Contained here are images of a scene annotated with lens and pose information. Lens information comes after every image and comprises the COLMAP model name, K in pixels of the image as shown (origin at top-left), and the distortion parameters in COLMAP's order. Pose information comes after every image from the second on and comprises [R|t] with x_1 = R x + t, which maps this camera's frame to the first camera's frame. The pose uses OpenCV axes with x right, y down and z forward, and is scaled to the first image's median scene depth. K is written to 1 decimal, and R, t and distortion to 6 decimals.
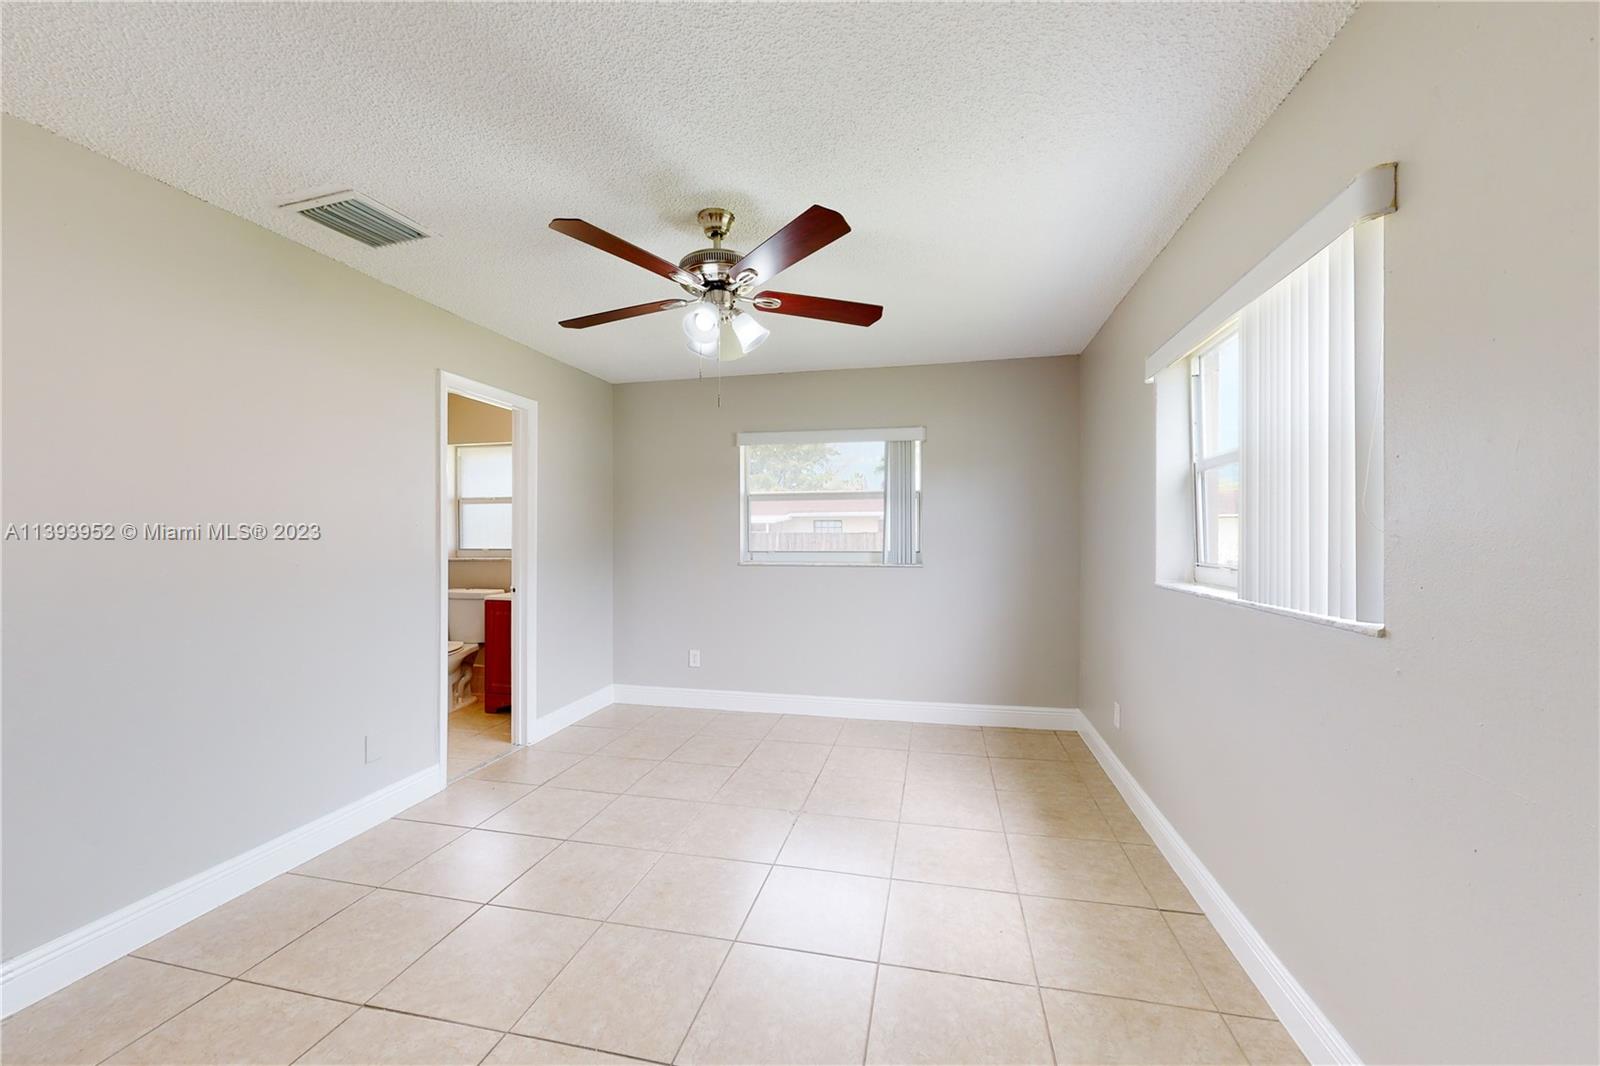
lens RADIAL K [[590.9, 0, 815.9], [0, 590.9, 539.0], [0, 0, 1]] dist [0.000971, 0.000177]
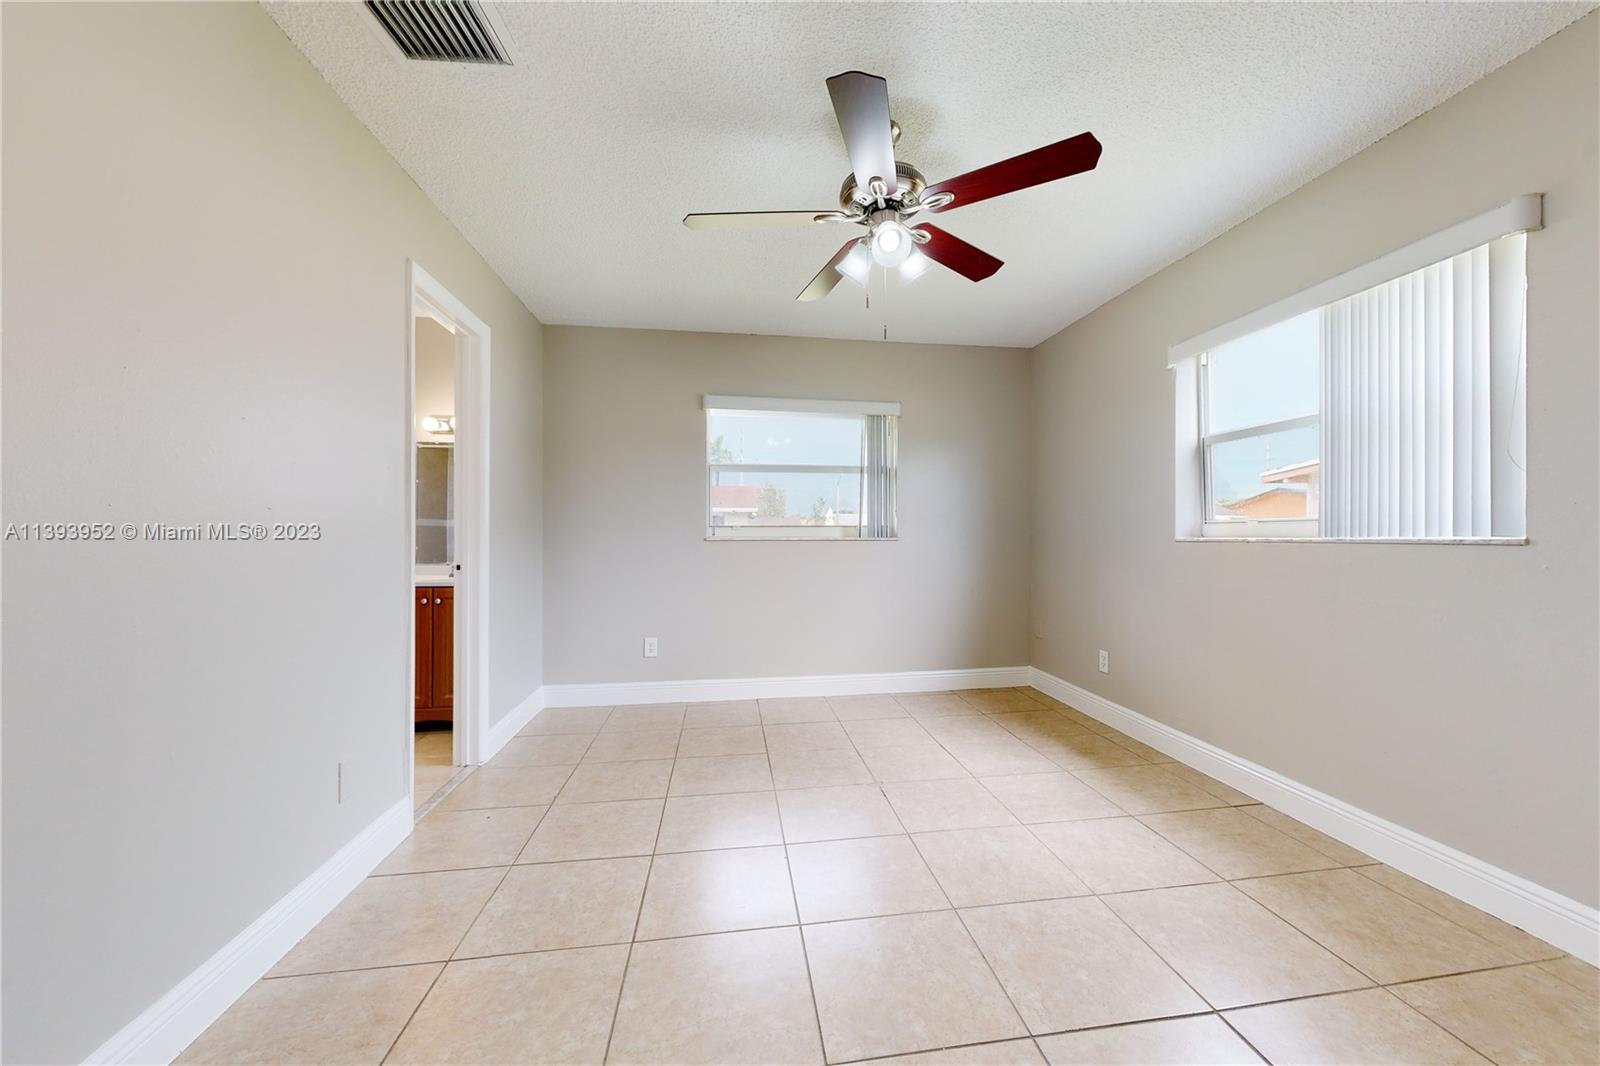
lens RADIAL K [[590.9, 0, 815.9], [0, 590.9, 539.0], [0, 0, 1]] dist [0.000971, 0.000177]
pose [[0.933994, -0.001299, 0.357287, -0.359320], [0.001905, 0.999997, -0.001344, 0.052555], [-0.357285, 0.001936, 0.933994, 0.110611]]
